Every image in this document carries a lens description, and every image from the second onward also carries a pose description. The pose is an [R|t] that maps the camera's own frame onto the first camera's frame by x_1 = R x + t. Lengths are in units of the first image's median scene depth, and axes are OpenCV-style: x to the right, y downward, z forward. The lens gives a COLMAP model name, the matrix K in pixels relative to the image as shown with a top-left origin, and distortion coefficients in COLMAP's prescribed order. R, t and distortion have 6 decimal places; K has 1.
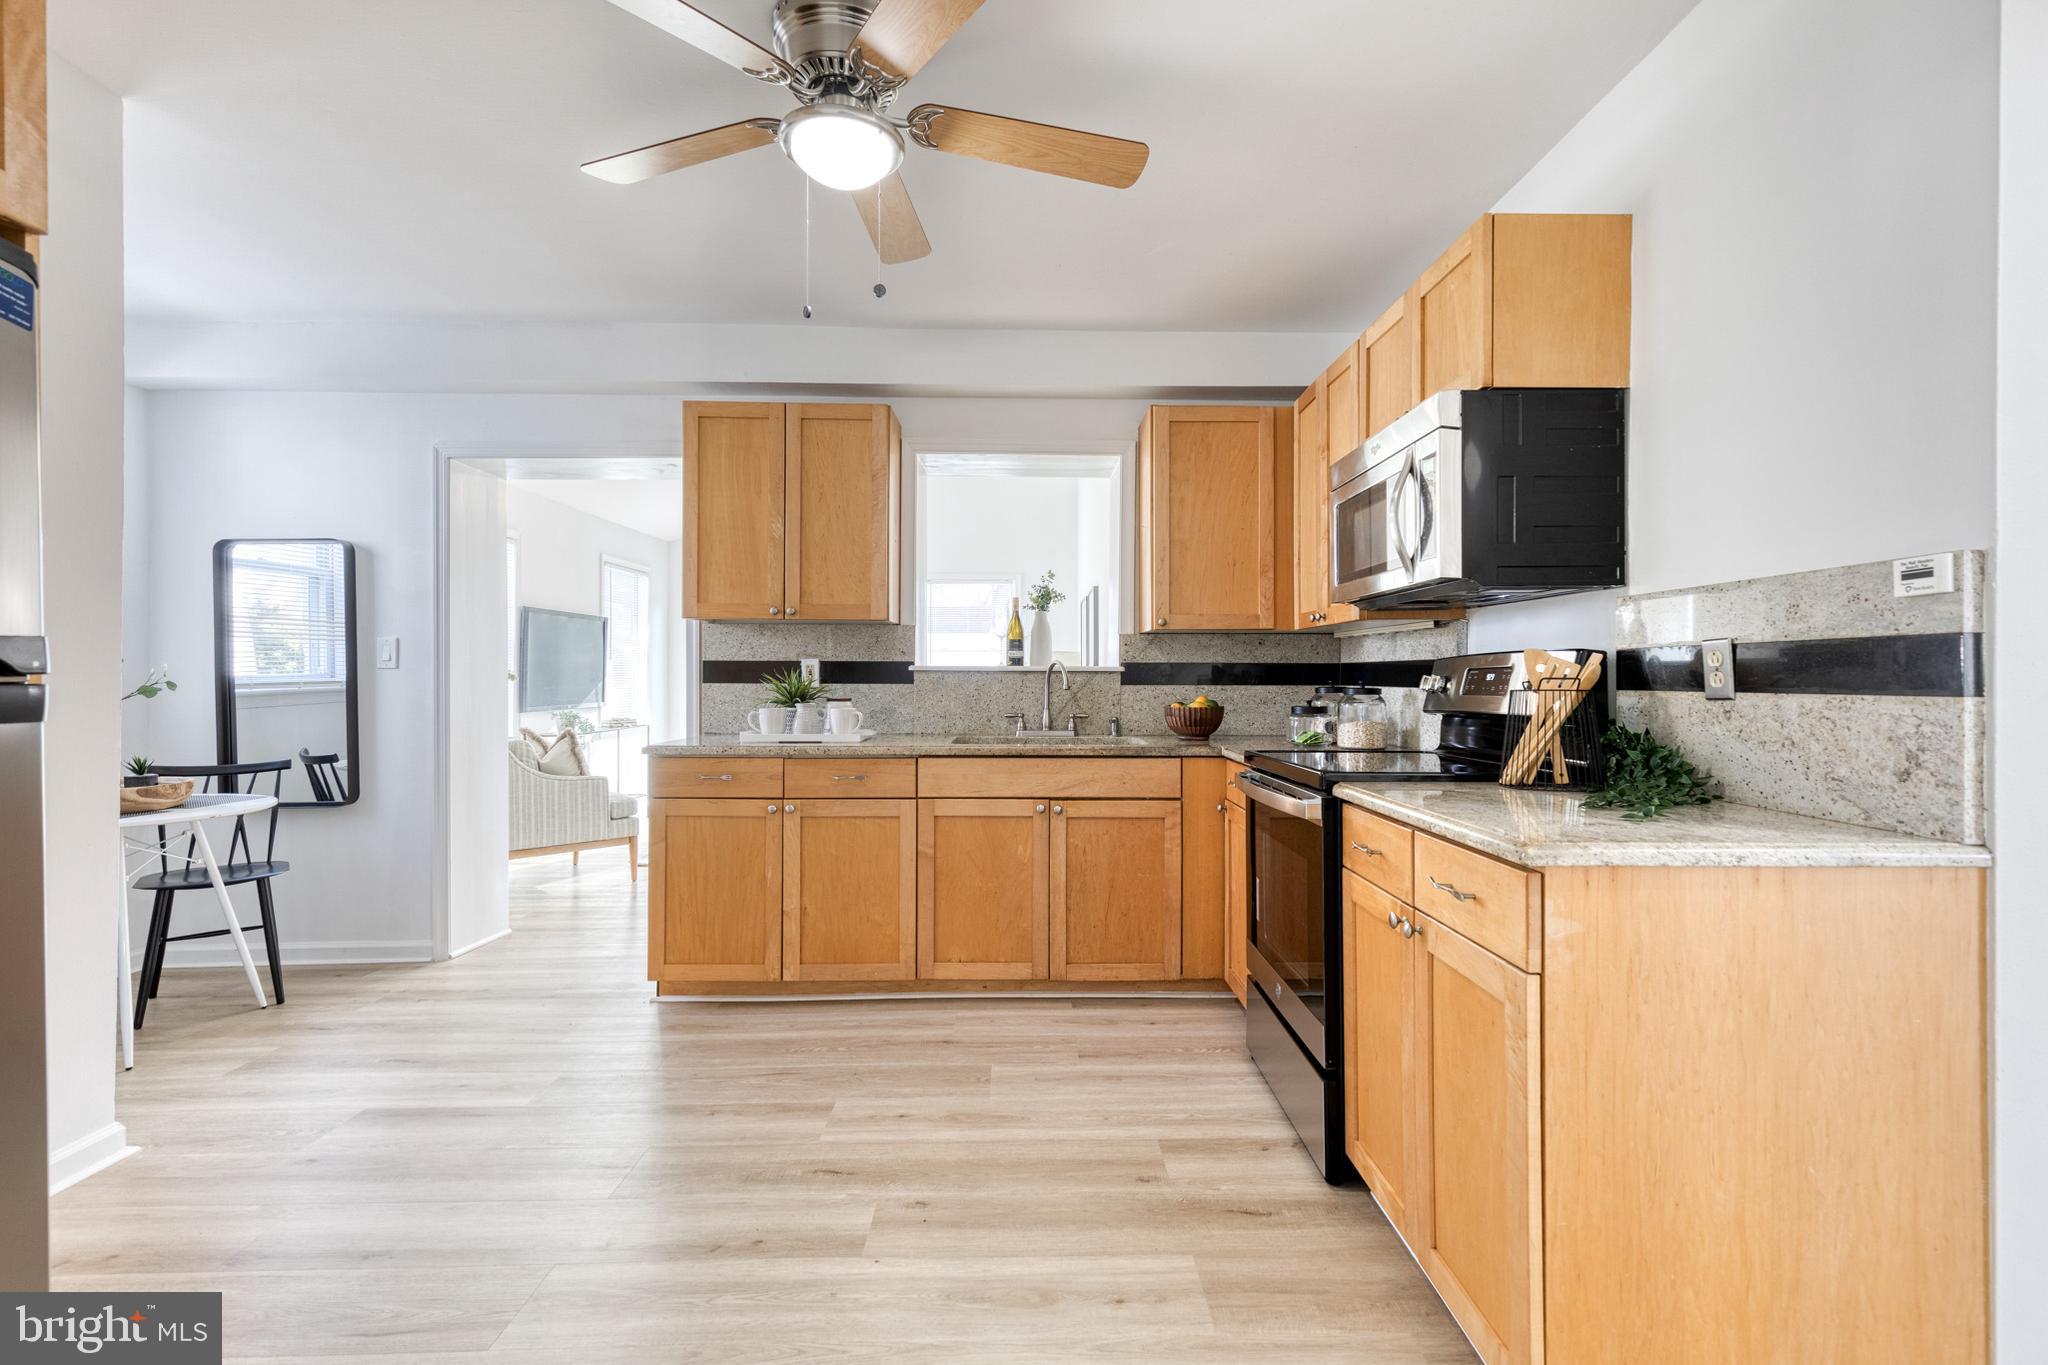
lens RADIAL K [[941.2, 0, 1041.8], [0, 941.2, 671.4], [0, 0, 1]] dist [0.014920, -0.000685]
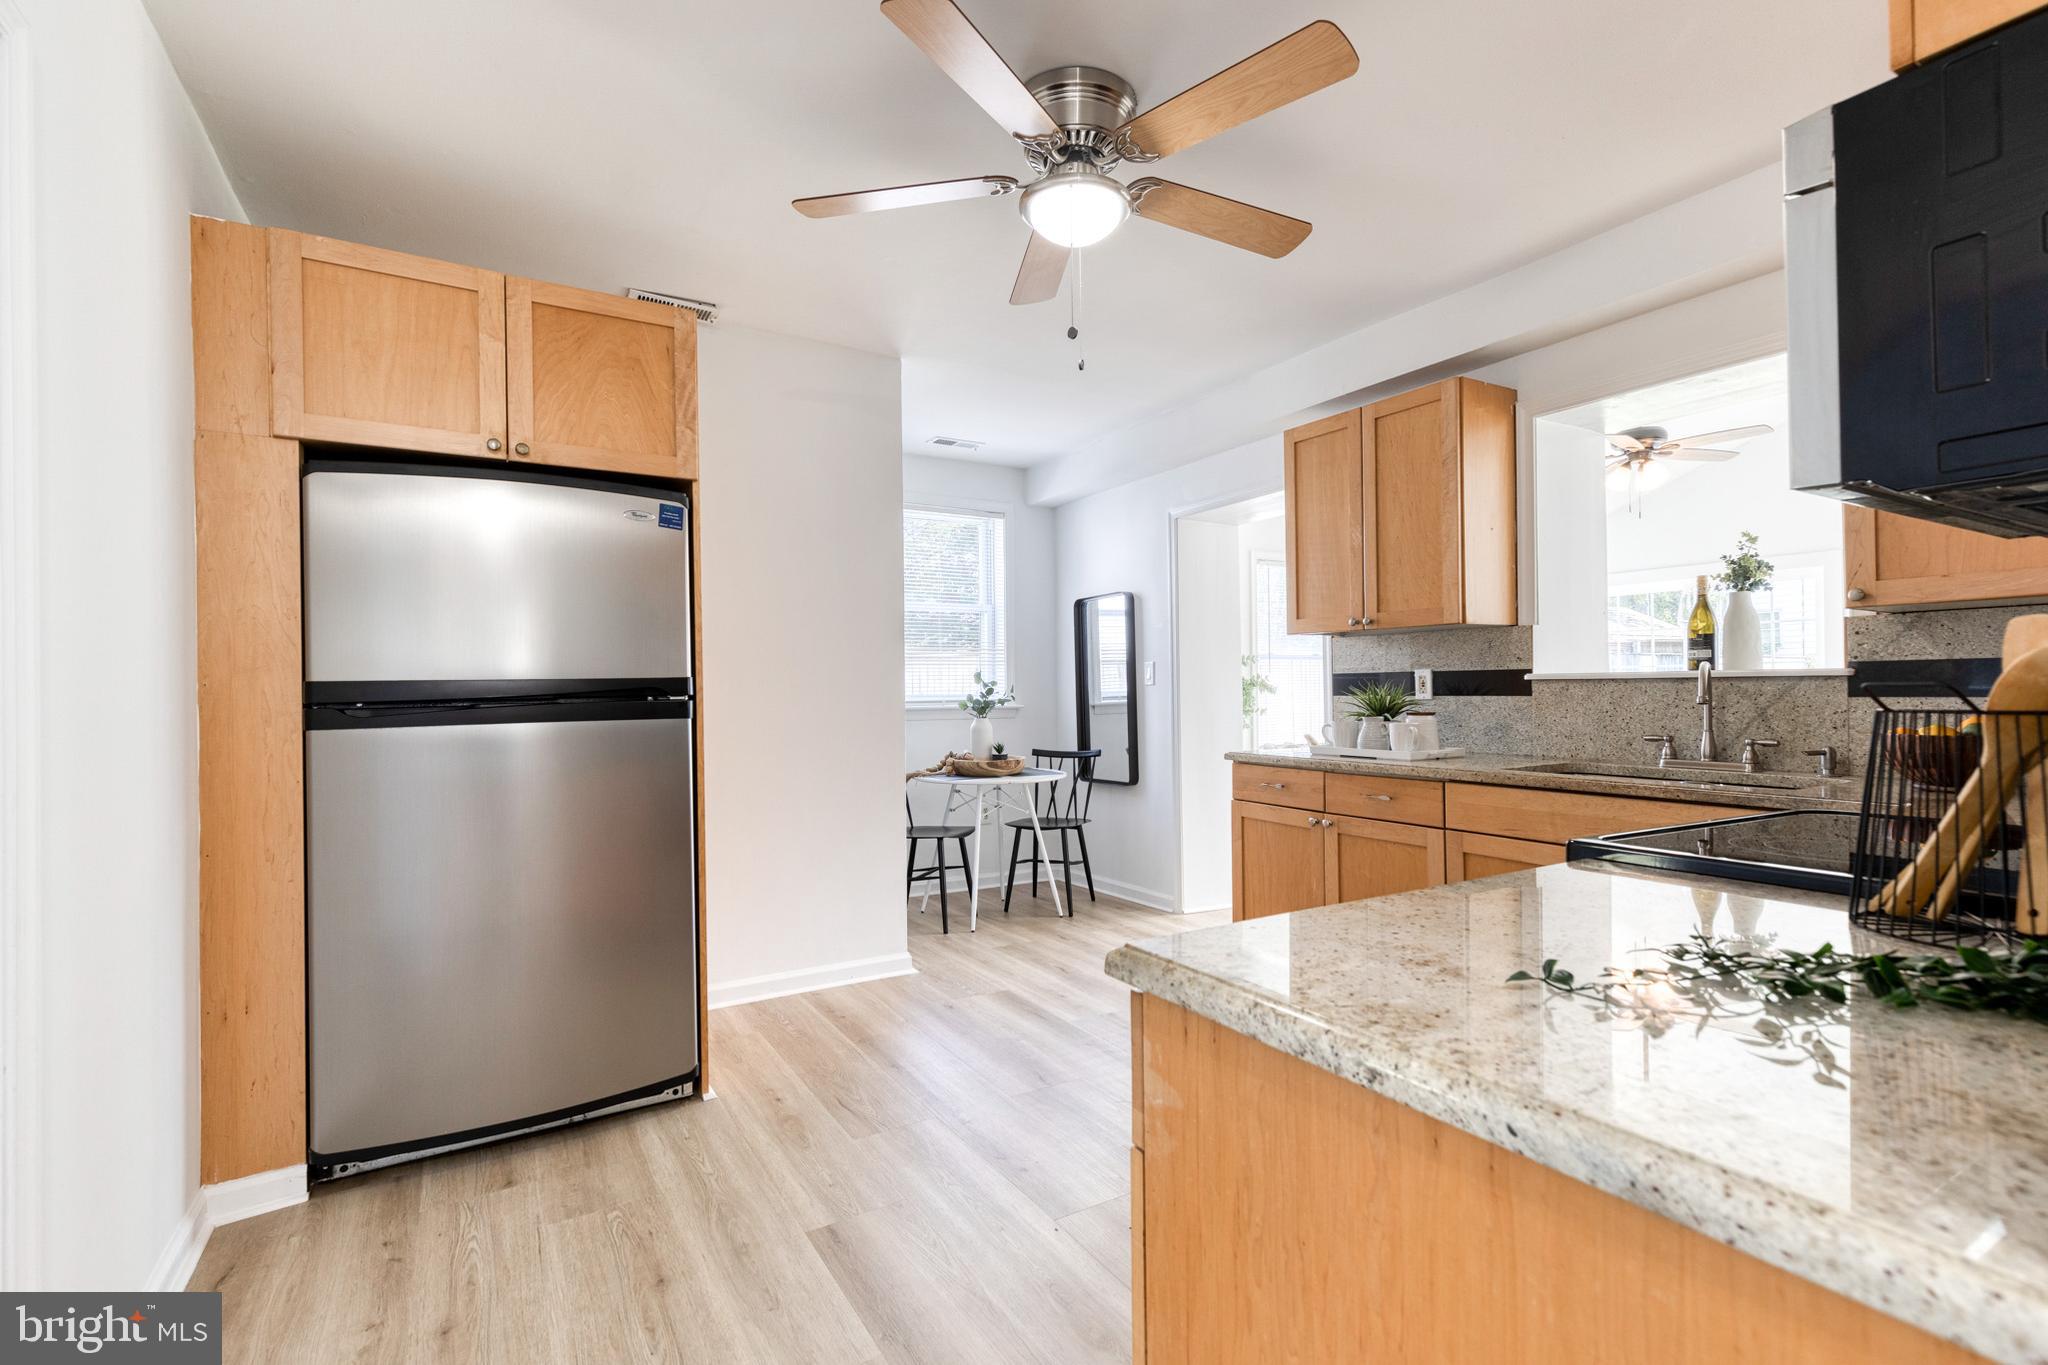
lens RADIAL K [[930.7, 0, 1048.1], [0, 930.7, 681.1], [0, 0, 1]] dist [0.015650, -0.000790]
pose [[0.509021, -0.016152, -0.860602, 0.421424], [0.015600, 0.999833, -0.009538, 0.001681], [0.860613, -0.008571, 0.509188, 0.251101]]
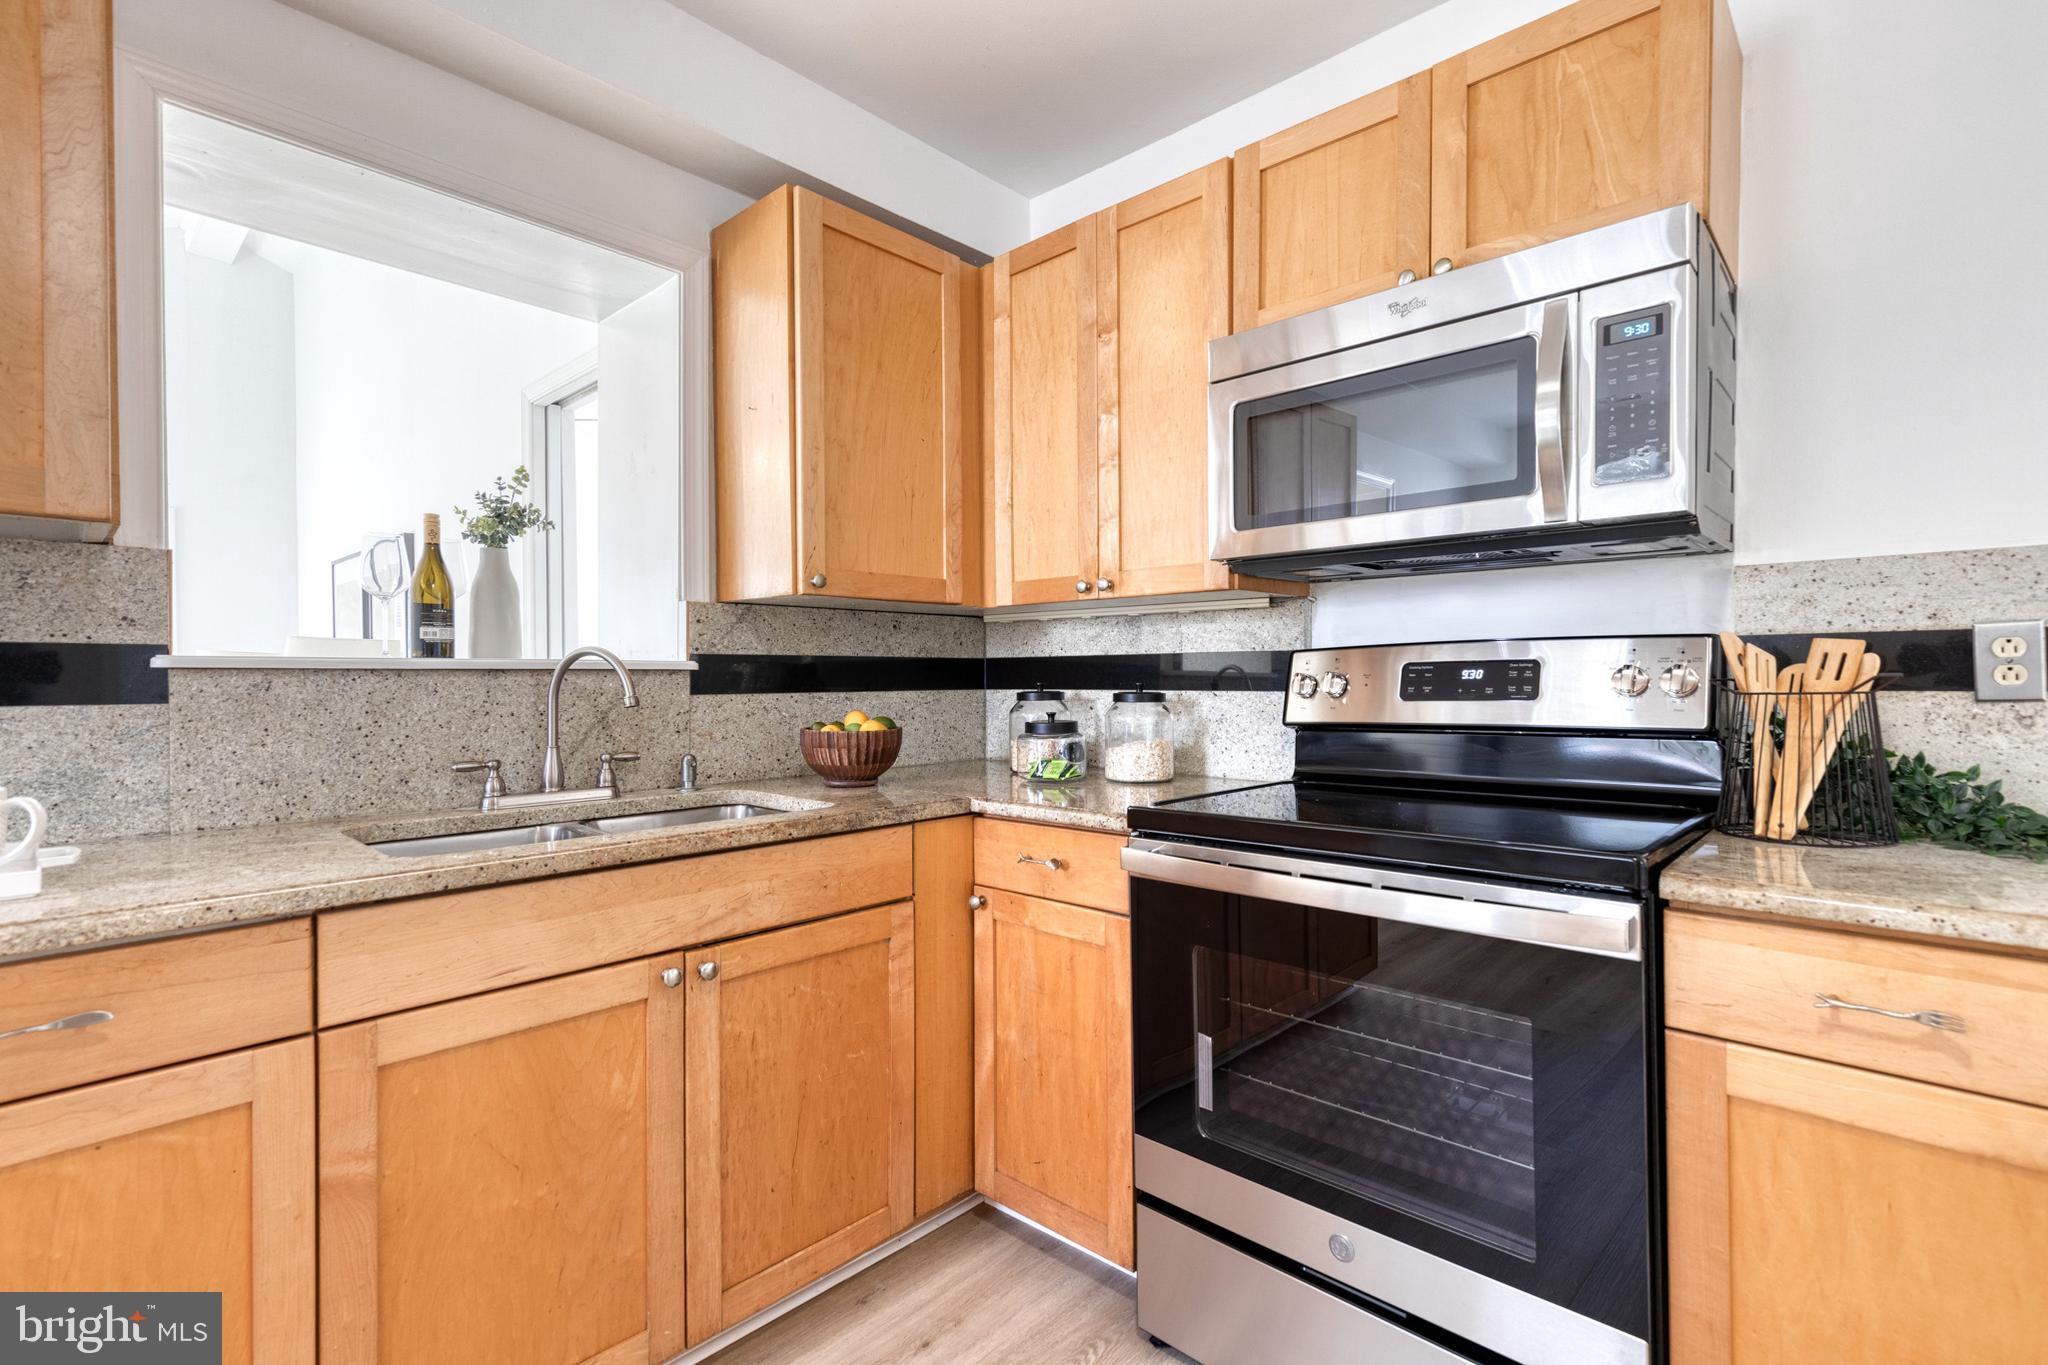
lens RADIAL K [[936.2, 0, 1044.5], [0, 936.2, 683.8], [0, 0, 1]] dist [0.012164, -0.000329]
pose [[0.692834, -0.011198, 0.721010, -0.196667], [0.002973, 0.999915, 0.012672, 0.002096], [-0.721091, -0.006636, 0.692809, 0.563316]]
